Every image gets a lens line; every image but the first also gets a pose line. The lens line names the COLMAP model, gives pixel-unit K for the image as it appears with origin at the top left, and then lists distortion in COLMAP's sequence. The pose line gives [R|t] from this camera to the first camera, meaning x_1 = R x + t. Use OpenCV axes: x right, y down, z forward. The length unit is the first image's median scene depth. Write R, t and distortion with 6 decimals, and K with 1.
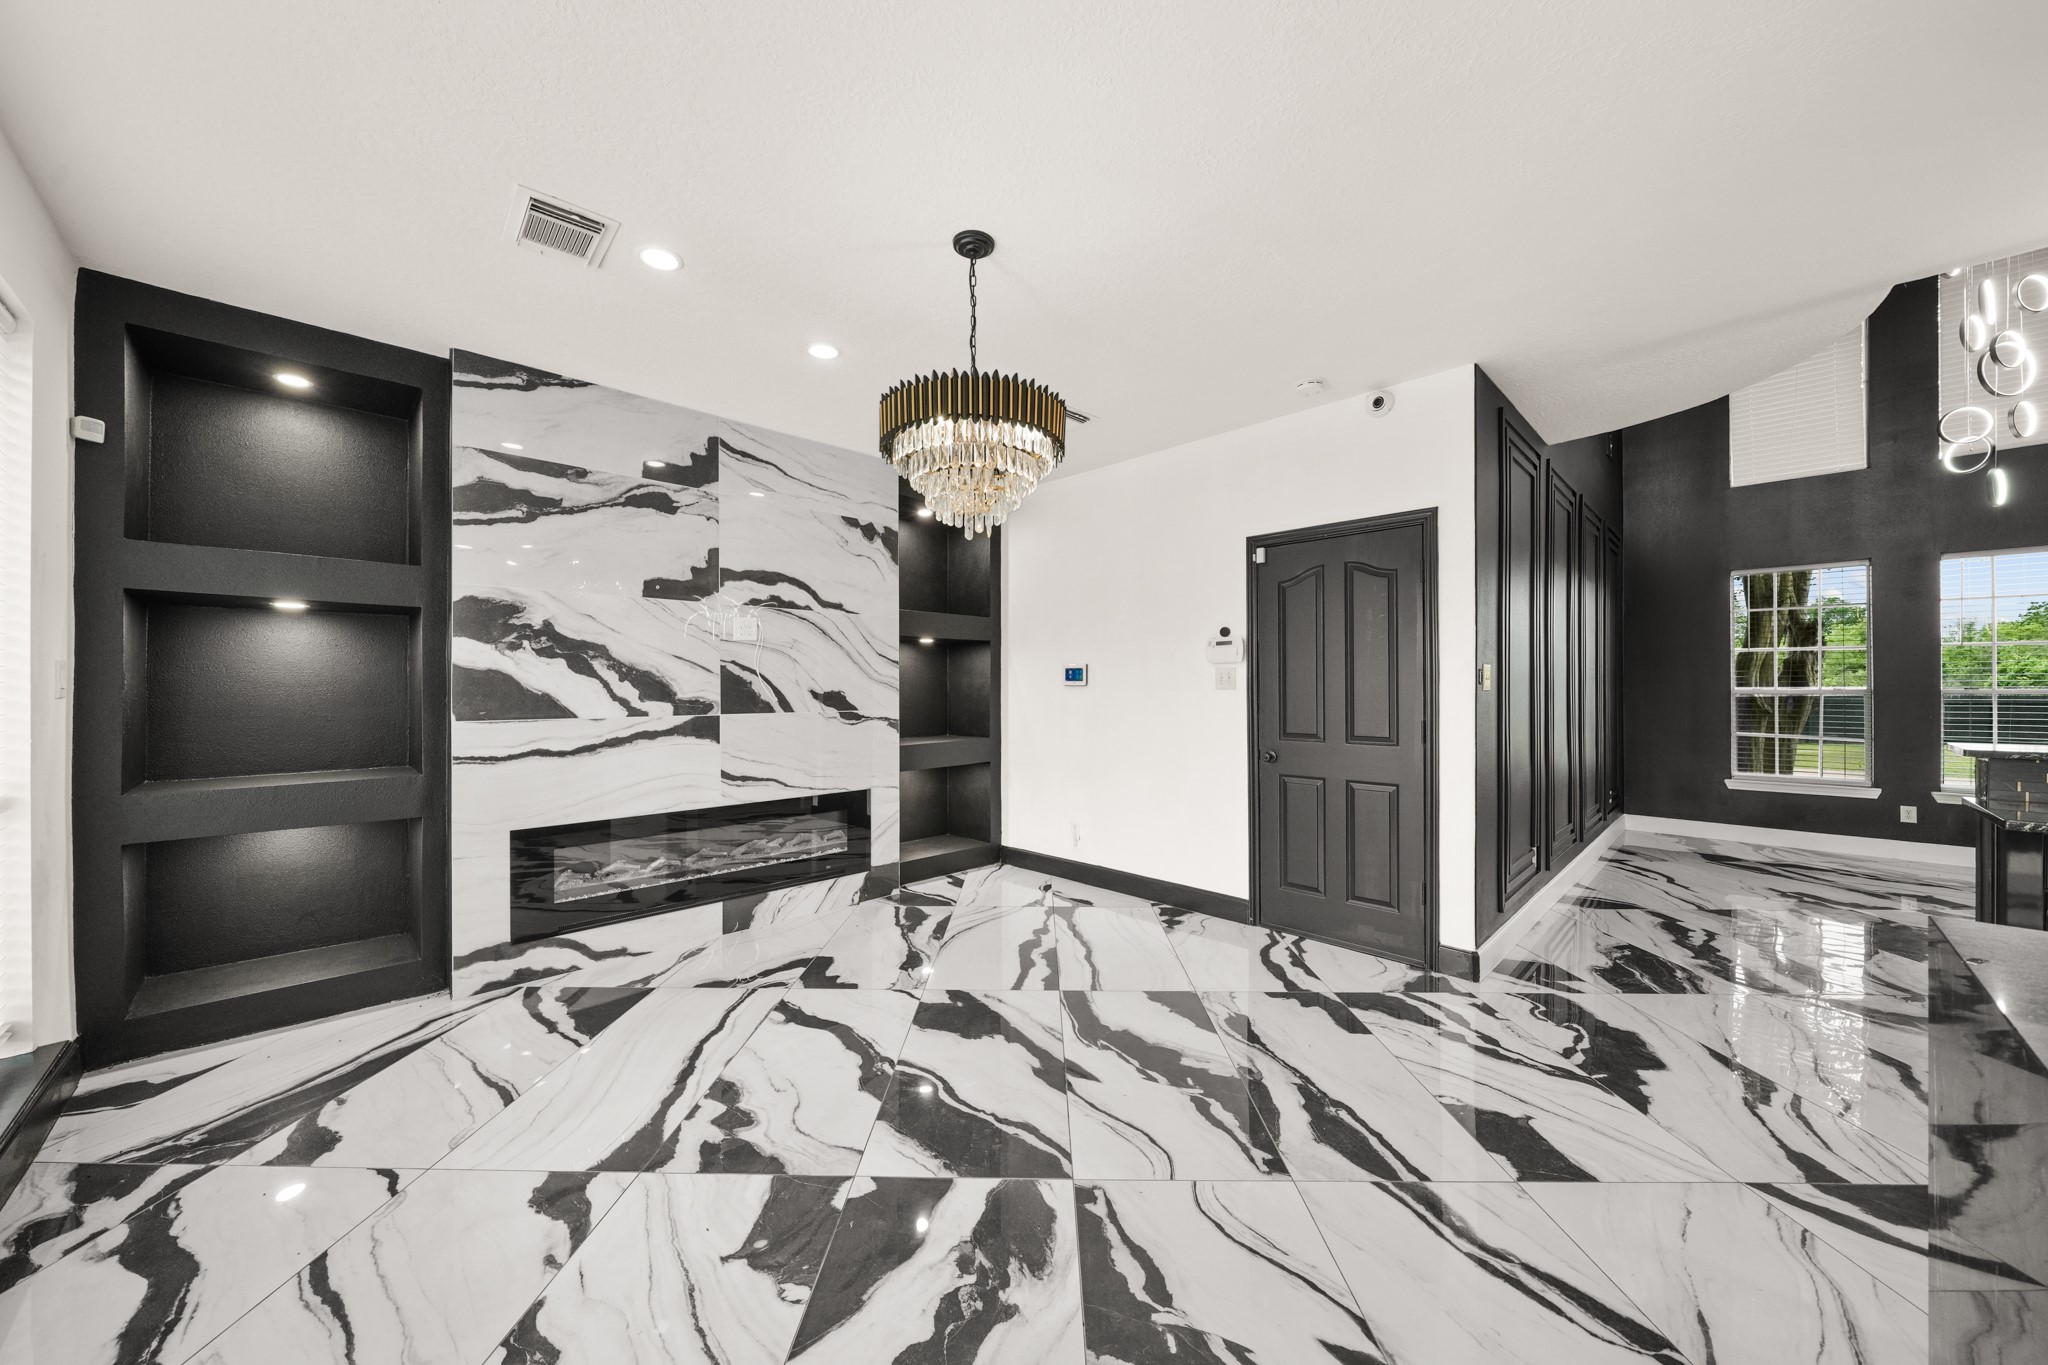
lens RADIAL K [[720.2, 0, 1028.2], [0, 720.2, 686.8], [0, 0, 1]] dist [-0.001427, -0.000097]
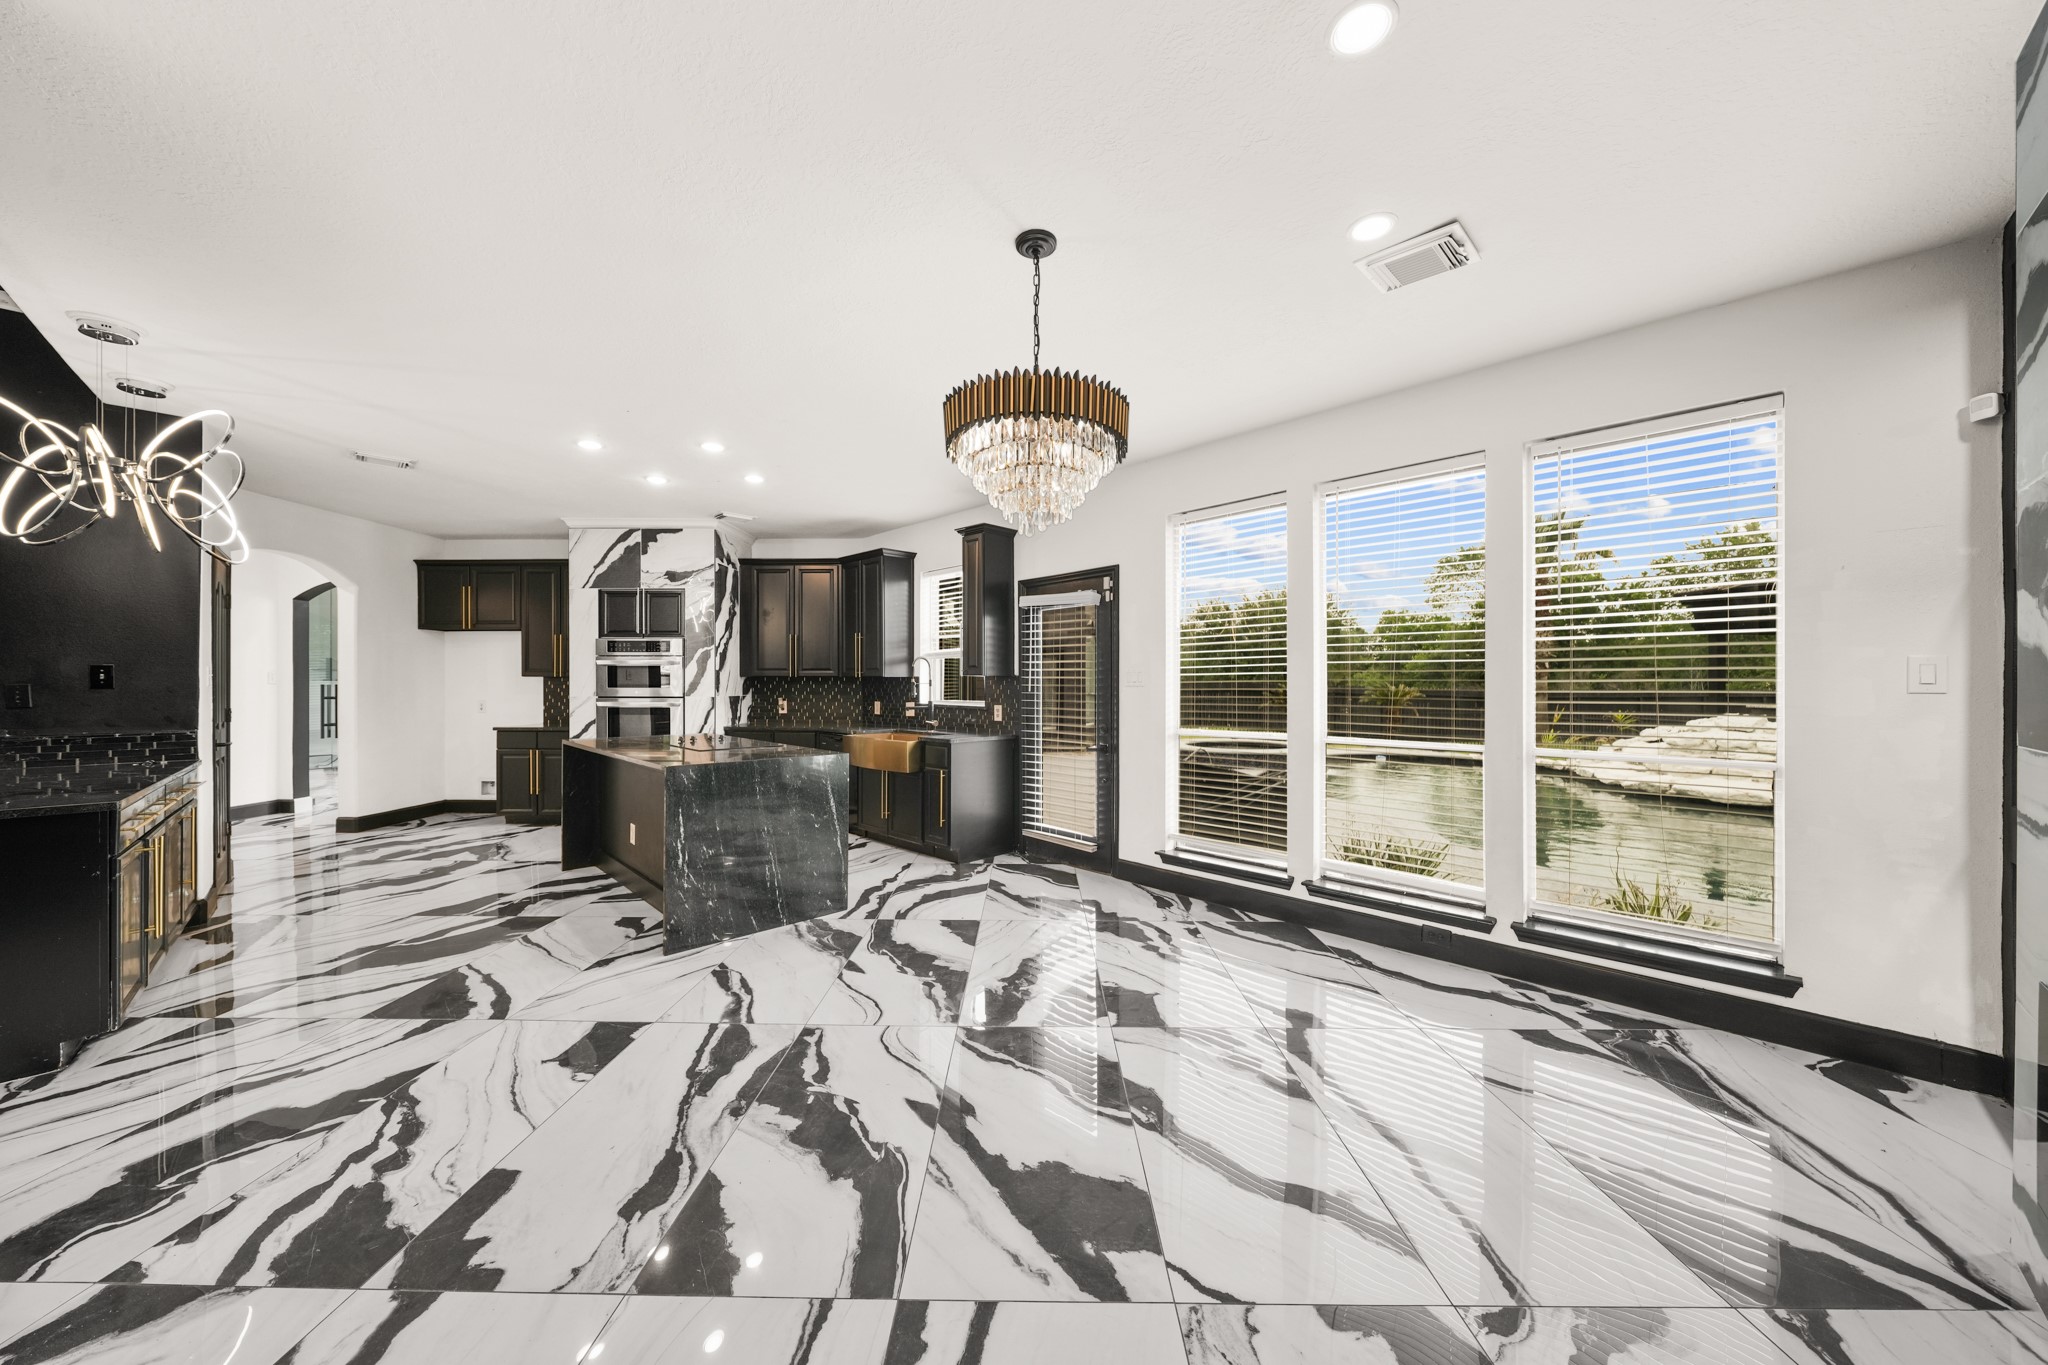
lens RADIAL K [[717.2, 0, 1023.7], [0, 717.2, 677.8], [0, 0, 1]] dist [-0.000089, 0.000071]
pose [[-0.999999, 0.001393, -0.000954, -0.045971], [0.001399, 0.999977, -0.006601, 0.000126], [0.000945, -0.006602, -0.999978, 1.625172]]
